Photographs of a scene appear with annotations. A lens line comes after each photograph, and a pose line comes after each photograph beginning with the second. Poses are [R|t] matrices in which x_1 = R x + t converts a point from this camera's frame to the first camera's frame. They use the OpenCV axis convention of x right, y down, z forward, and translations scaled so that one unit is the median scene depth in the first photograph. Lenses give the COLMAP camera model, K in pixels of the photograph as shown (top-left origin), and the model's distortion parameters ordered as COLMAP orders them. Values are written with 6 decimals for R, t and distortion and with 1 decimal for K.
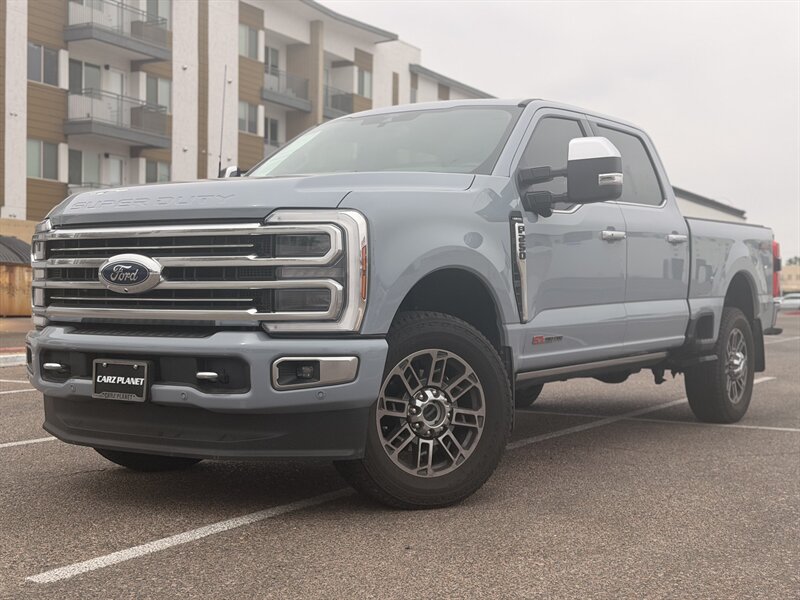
lens RADIAL K [[1132.3, 0, 400.0], [0, 1132.3, 300.0], [0, 0, 1]] dist [0.027534, -0.025626]
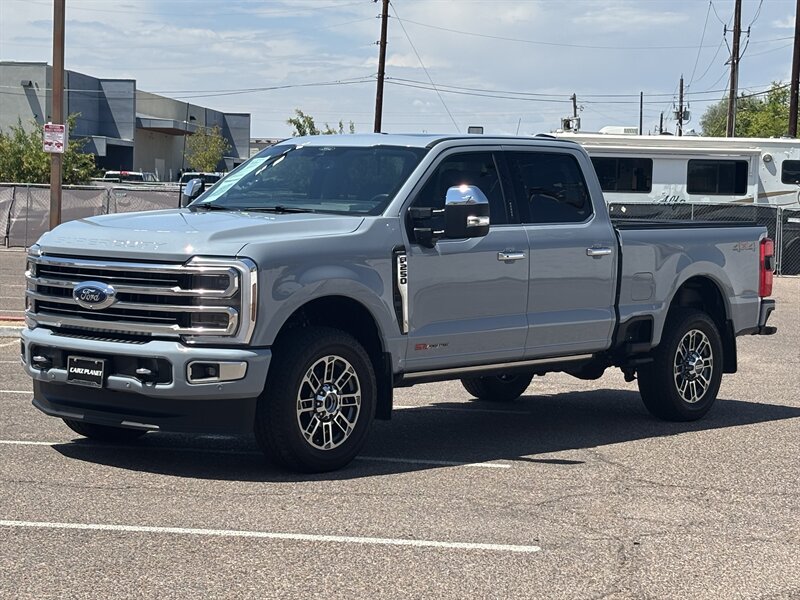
lens RADIAL K [[1822.9, 0, 400.0], [0, 1822.9, 300.0], [0, 0, 1]] dist [0.181498, -0.531971]
pose [[0.992718, 0.030124, -0.116633, 0.393943], [-0.024240, 0.998377, 0.051540, -0.141552], [0.117996, -0.048338, 0.991837, -1.177169]]
